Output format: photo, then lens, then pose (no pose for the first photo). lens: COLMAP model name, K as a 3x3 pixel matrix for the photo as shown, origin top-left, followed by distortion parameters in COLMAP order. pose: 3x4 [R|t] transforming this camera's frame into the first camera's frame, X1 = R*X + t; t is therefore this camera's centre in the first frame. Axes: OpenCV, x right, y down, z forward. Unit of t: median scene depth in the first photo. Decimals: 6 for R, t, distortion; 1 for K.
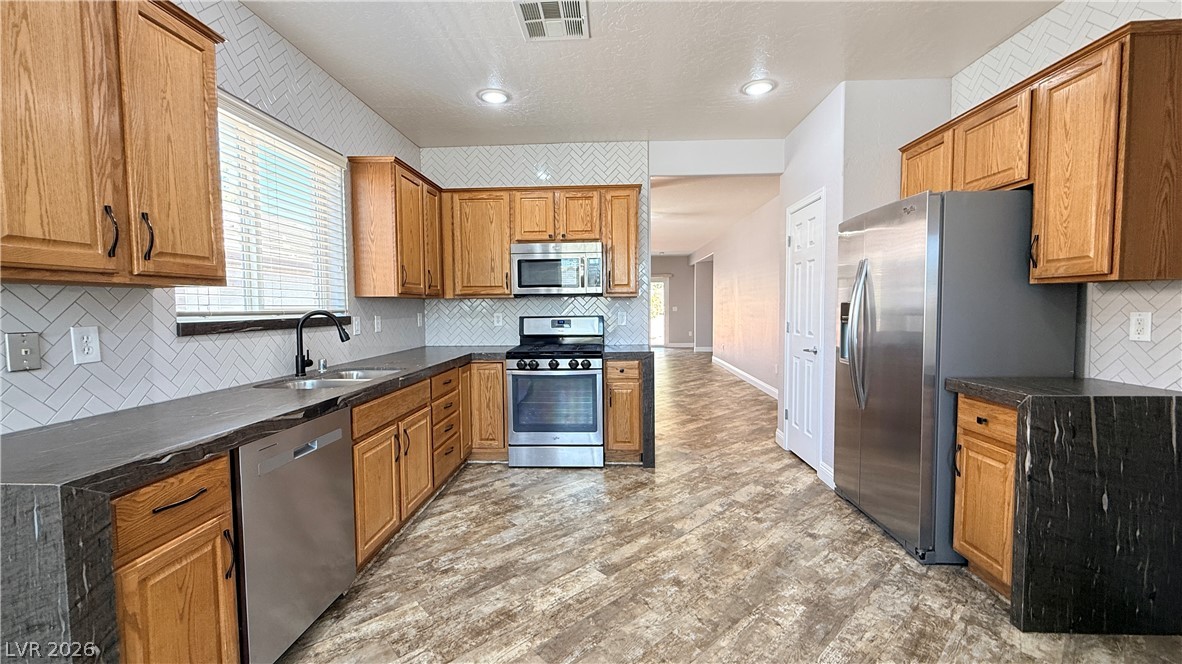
lens RADIAL K [[472.9, 0, 589.3], [0, 472.9, 330.7], [0, 0, 1]] dist [0.000845, 0.000090]
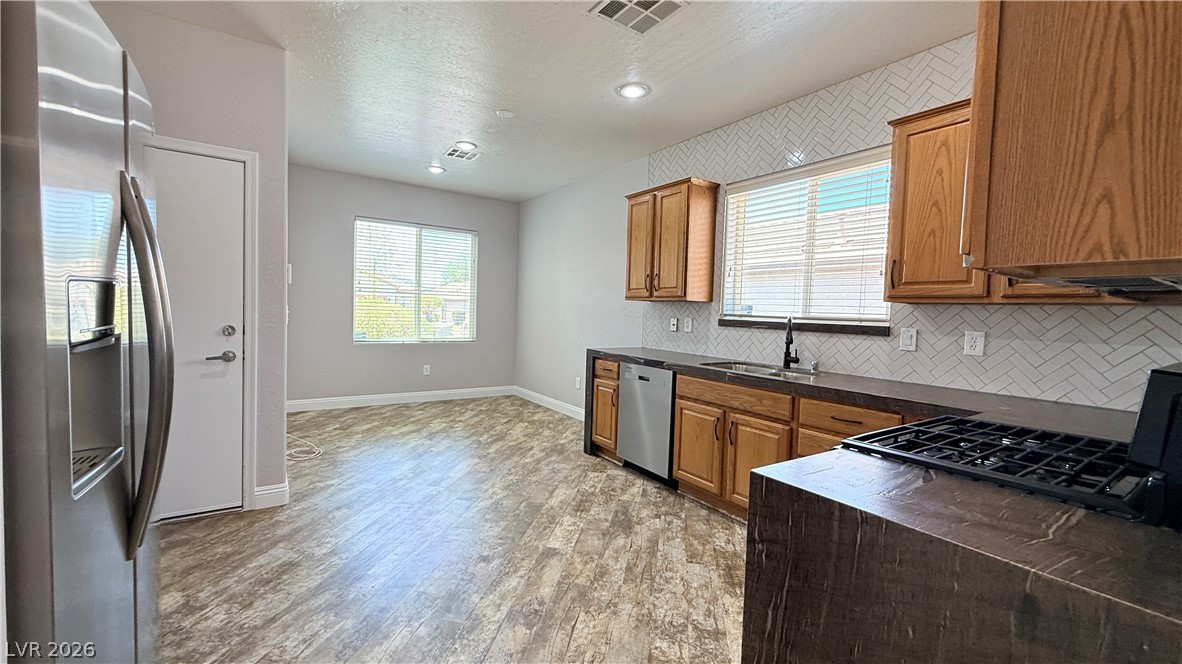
lens RADIAL K [[472.9, 0, 589.3], [0, 472.9, 330.7], [0, 0, 1]] dist [0.000845, 0.000090]
pose [[-0.794758, 0.008950, -0.606860, 0.599577], [-0.058758, 0.994060, 0.091612, -0.093467], [0.604075, 0.108467, -0.789511, 1.793392]]
